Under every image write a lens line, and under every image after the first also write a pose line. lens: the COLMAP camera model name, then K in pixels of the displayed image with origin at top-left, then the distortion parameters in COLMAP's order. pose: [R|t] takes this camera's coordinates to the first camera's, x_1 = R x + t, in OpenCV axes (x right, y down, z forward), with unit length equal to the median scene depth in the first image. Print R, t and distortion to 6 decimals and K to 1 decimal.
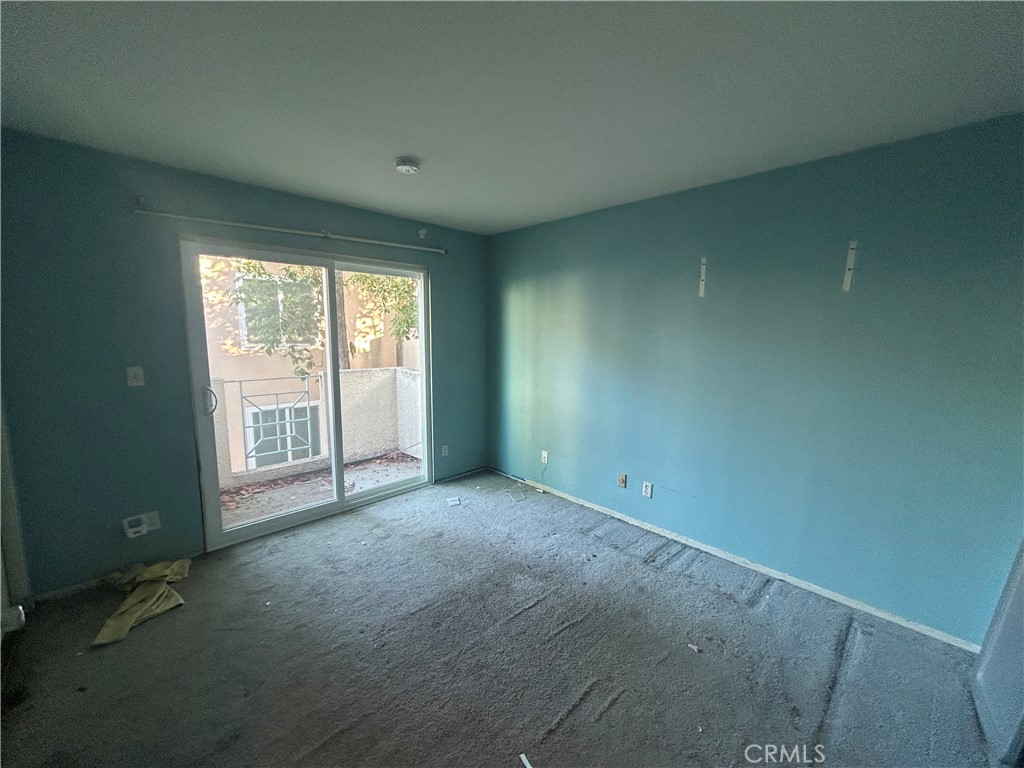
lens RADIAL K [[411.8, 0, 512.0], [0, 411.8, 384.0], [0, 0, 1]] dist [0.000603, 0.000103]
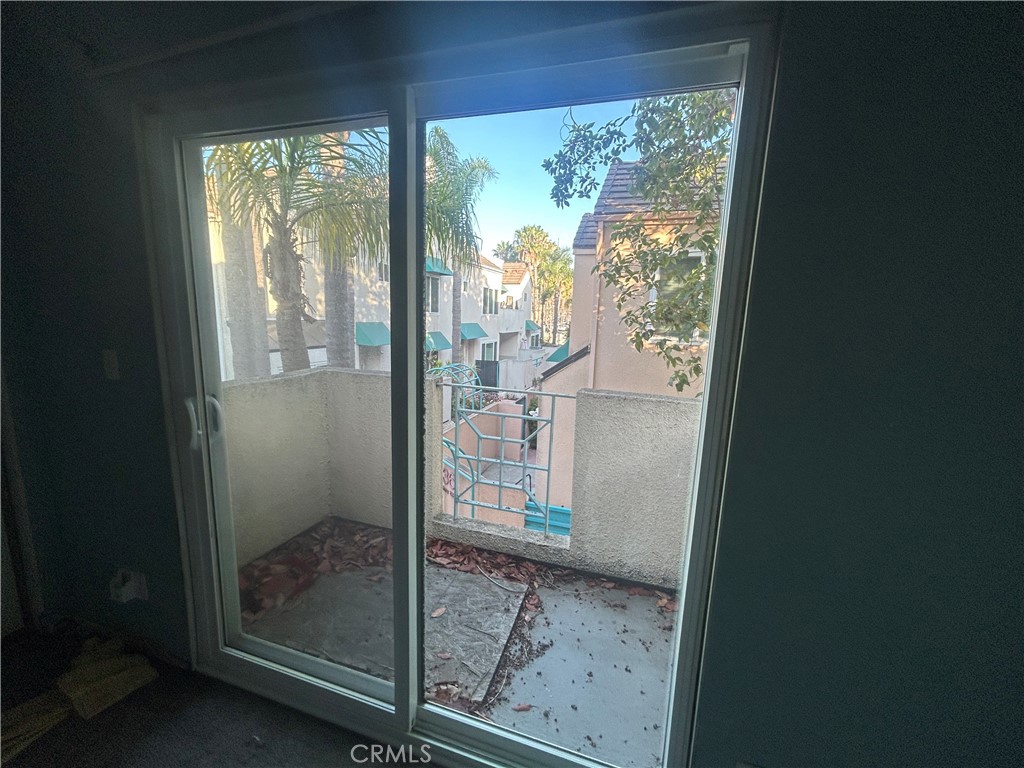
lens RADIAL K [[411.8, 0, 512.0], [0, 411.8, 384.0], [0, 0, 1]] dist [0.000603, 0.000103]
pose [[0.462684, 0.152792, -0.873257, -0.050054], [-0.144811, 0.984831, 0.095587, -0.080640], [0.874616, 0.082230, 0.477792, 0.728377]]
